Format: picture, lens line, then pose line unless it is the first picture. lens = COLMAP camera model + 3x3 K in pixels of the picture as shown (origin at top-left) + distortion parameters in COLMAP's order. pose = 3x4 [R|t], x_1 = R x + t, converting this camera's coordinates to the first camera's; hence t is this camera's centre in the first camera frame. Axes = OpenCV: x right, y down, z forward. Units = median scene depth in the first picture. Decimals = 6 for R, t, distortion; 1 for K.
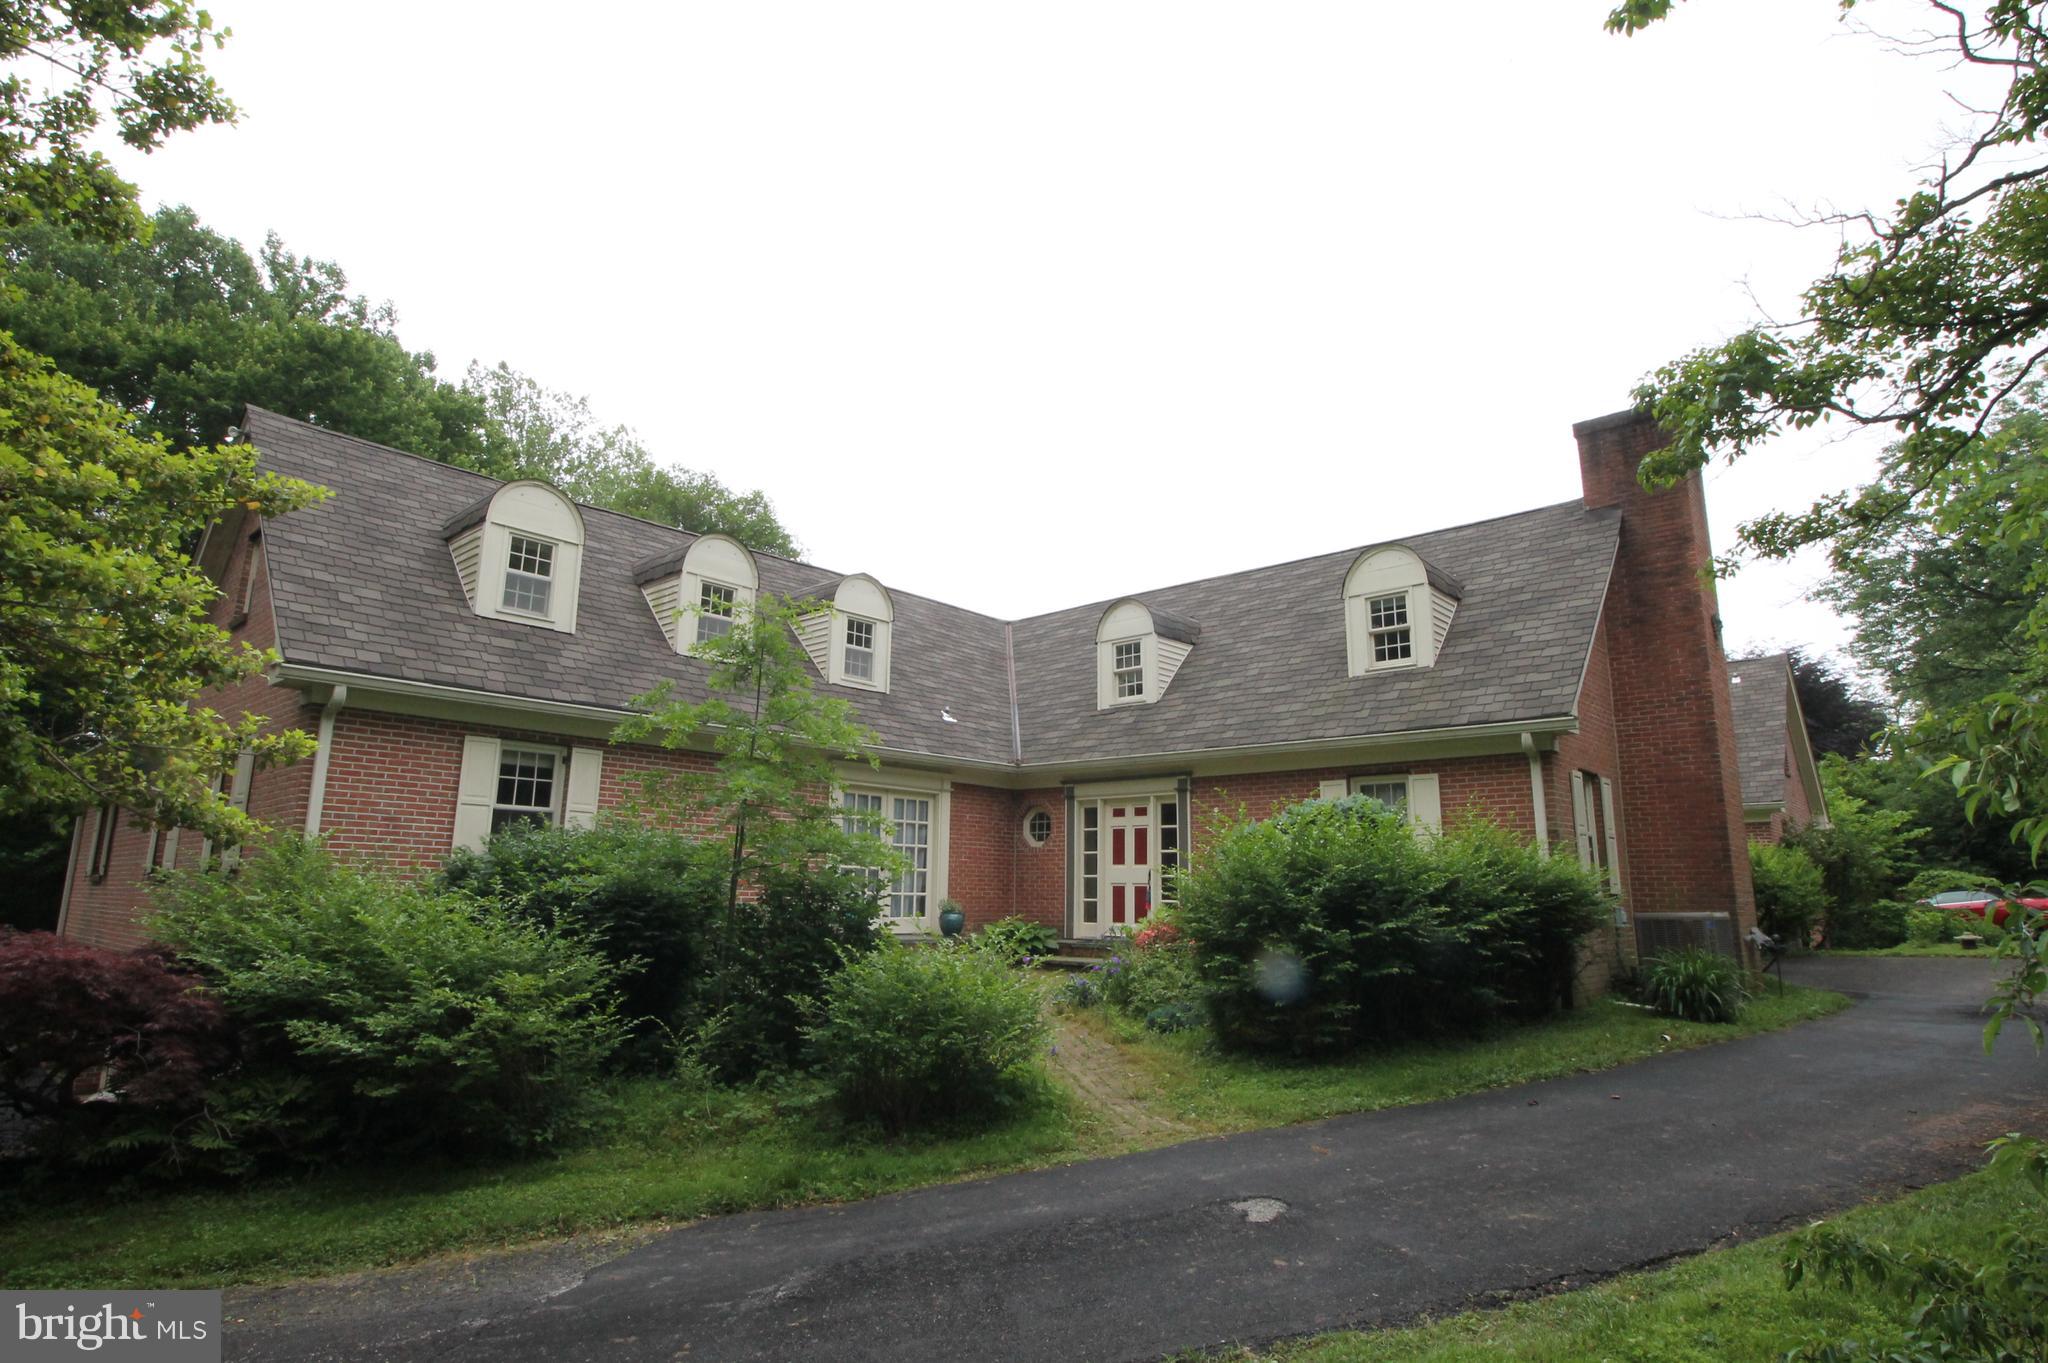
lens RADIAL K [[1113.1, 0, 1021.4], [0, 1113.1, 656.2], [0, 0, 1]] dist [0.011991, -0.024910]
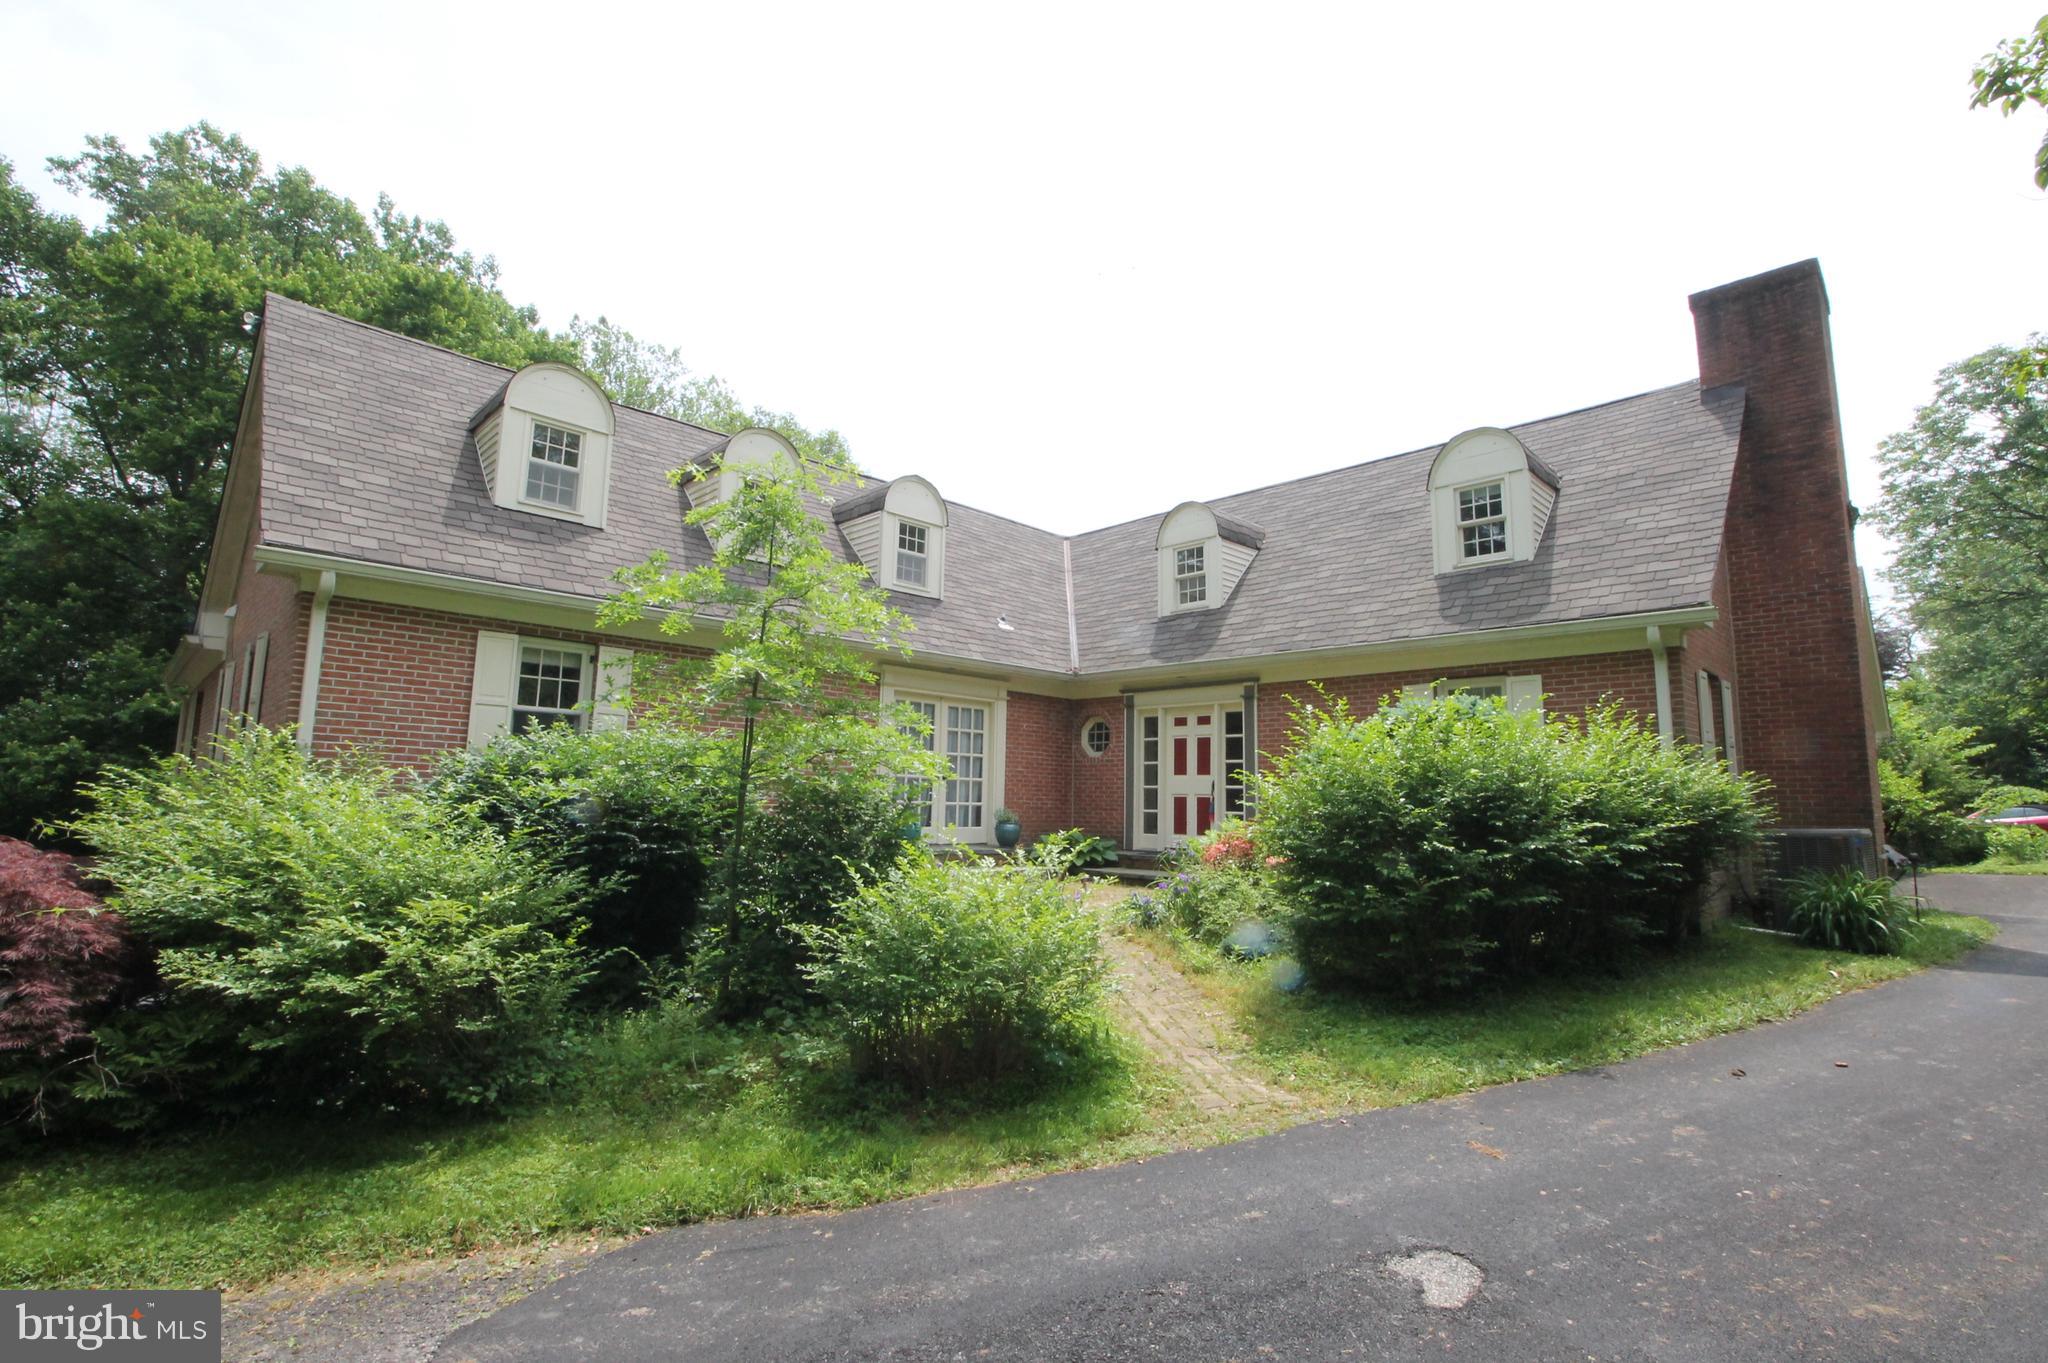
lens RADIAL K [[974.5, 0, 1027.5], [0, 974.5, 666.4], [0, 0, 1]] dist [-0.001477, -0.012103]
pose [[0.998530, -0.000766, -0.054203, 0.001088], [0.004508, 0.997610, 0.068953, 0.040678], [0.054021, -0.069096, 0.996146, 0.187340]]
